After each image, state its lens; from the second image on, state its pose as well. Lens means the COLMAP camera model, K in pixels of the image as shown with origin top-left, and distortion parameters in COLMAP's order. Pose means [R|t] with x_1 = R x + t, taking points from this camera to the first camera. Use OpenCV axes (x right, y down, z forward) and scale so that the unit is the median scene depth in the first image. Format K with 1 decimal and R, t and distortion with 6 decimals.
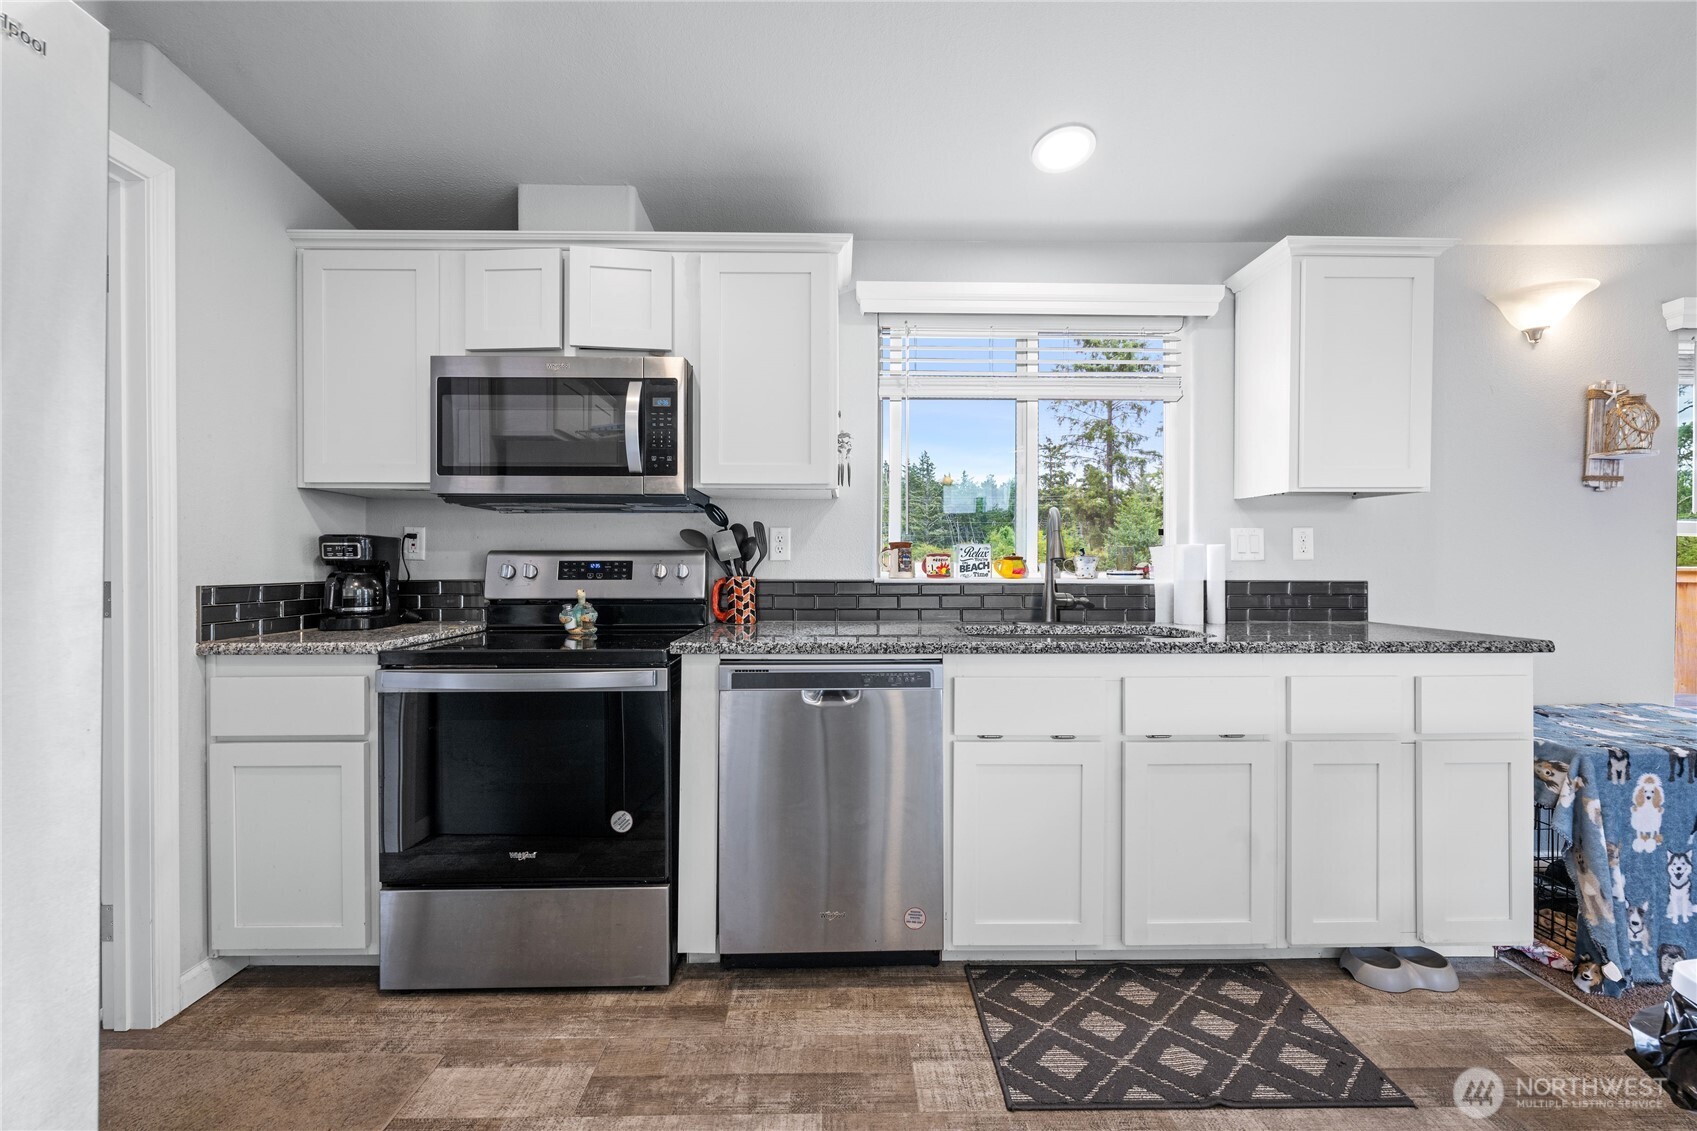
lens RADIAL K [[672.3, 0, 839.4], [0, 672.3, 570.1], [0, 0, 1]] dist [0.000536, -0.000753]
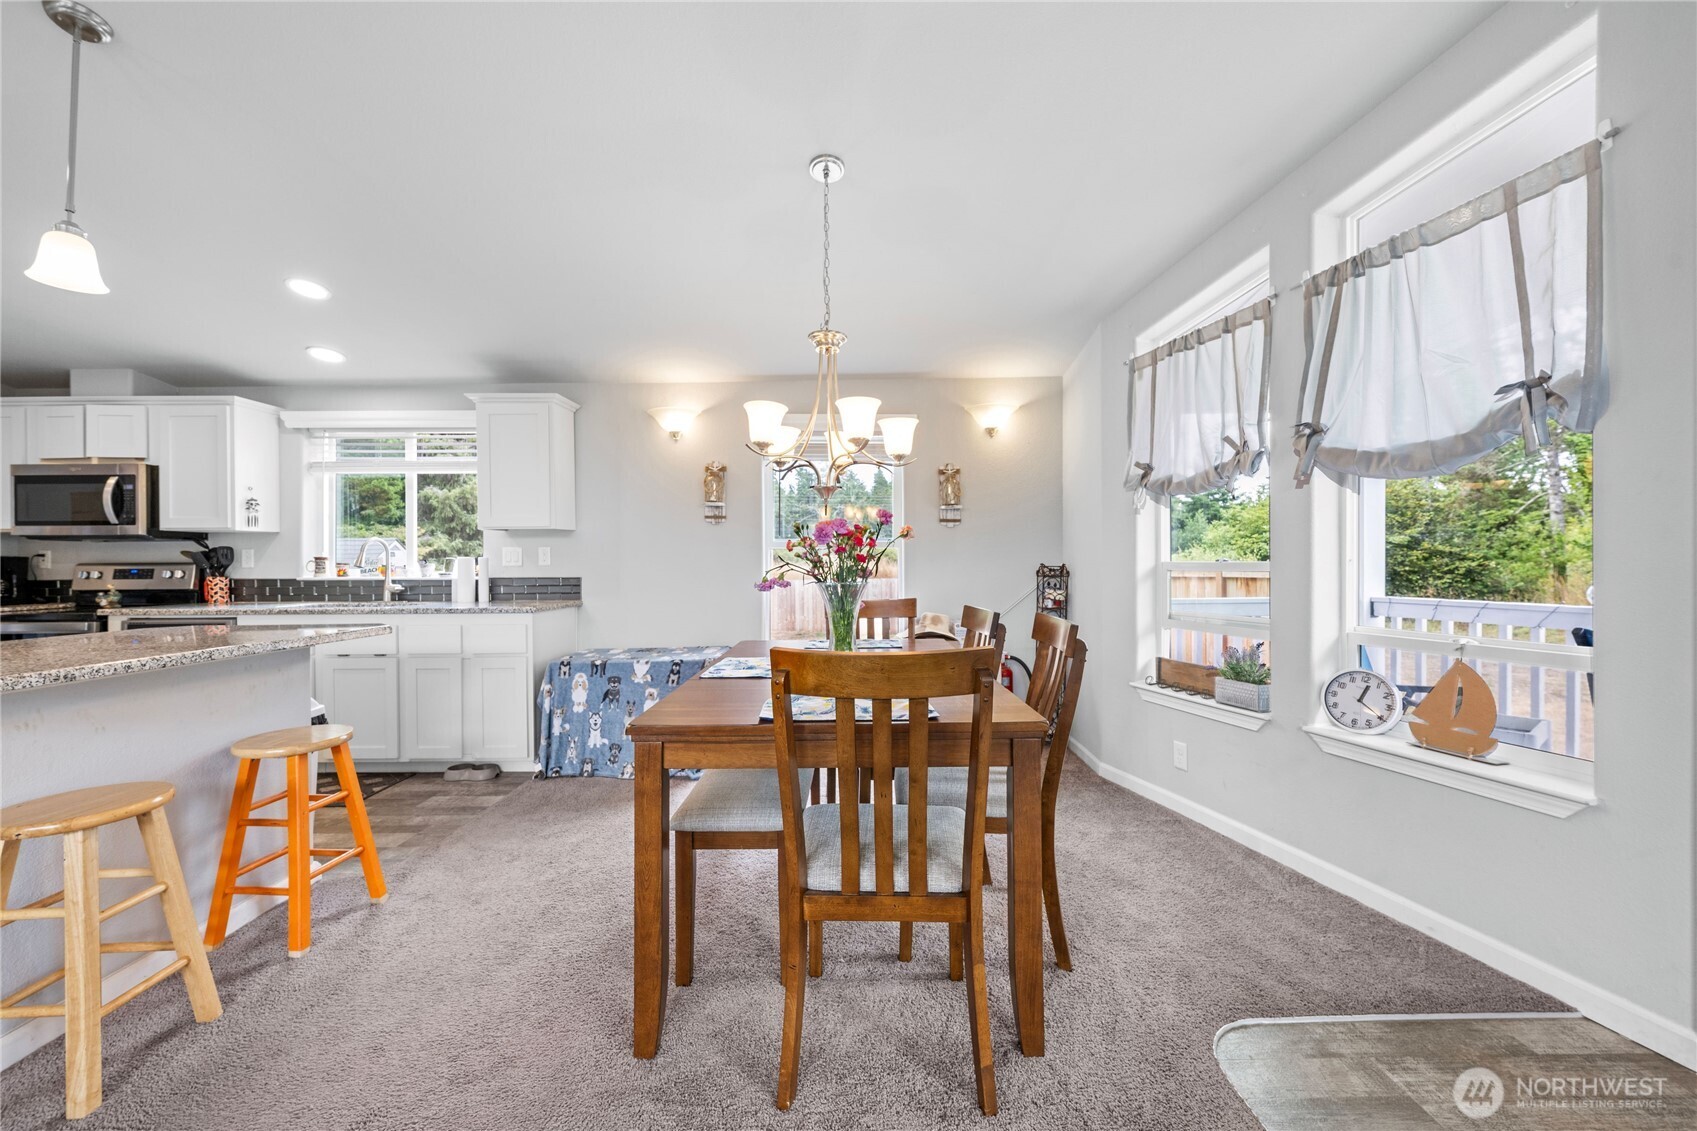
lens RADIAL K [[672.3, 0, 853.6], [0, 672.3, 567.1], [0, 0, 1]] dist [0.000536, -0.000753]
pose [[0.999695, -0.006711, -0.023751, 1.816260], [0.006595, 0.999966, -0.004967, 0.003797], [0.023784, 0.004809, 0.999706, -0.857832]]
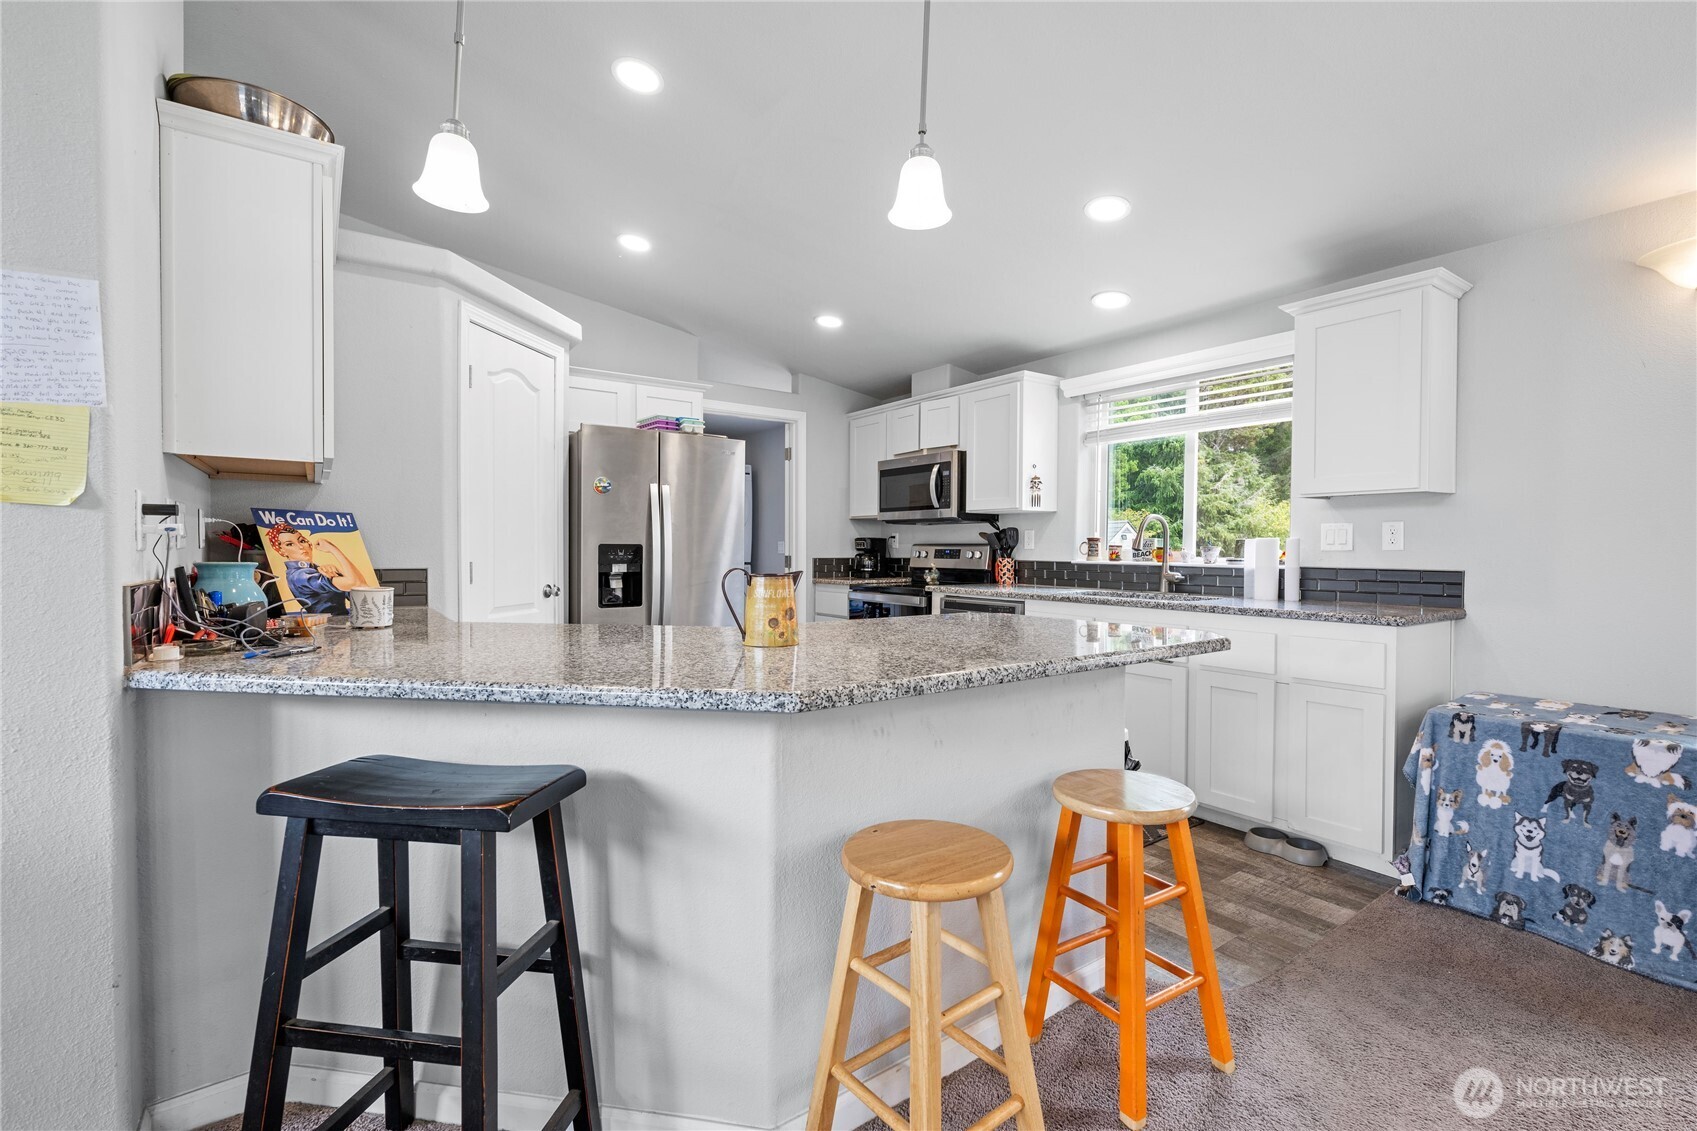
lens RADIAL K [[734.6, 0, 849.4], [0, 734.6, 565.5], [0, 0, 1]] dist [0.000671, -0.001263]
pose [[0.572688, 0.021459, -0.819493, 1.397882], [-0.012228, 0.999770, 0.017635, -0.000044], [0.819682, -0.000079, 0.572818, -0.534261]]
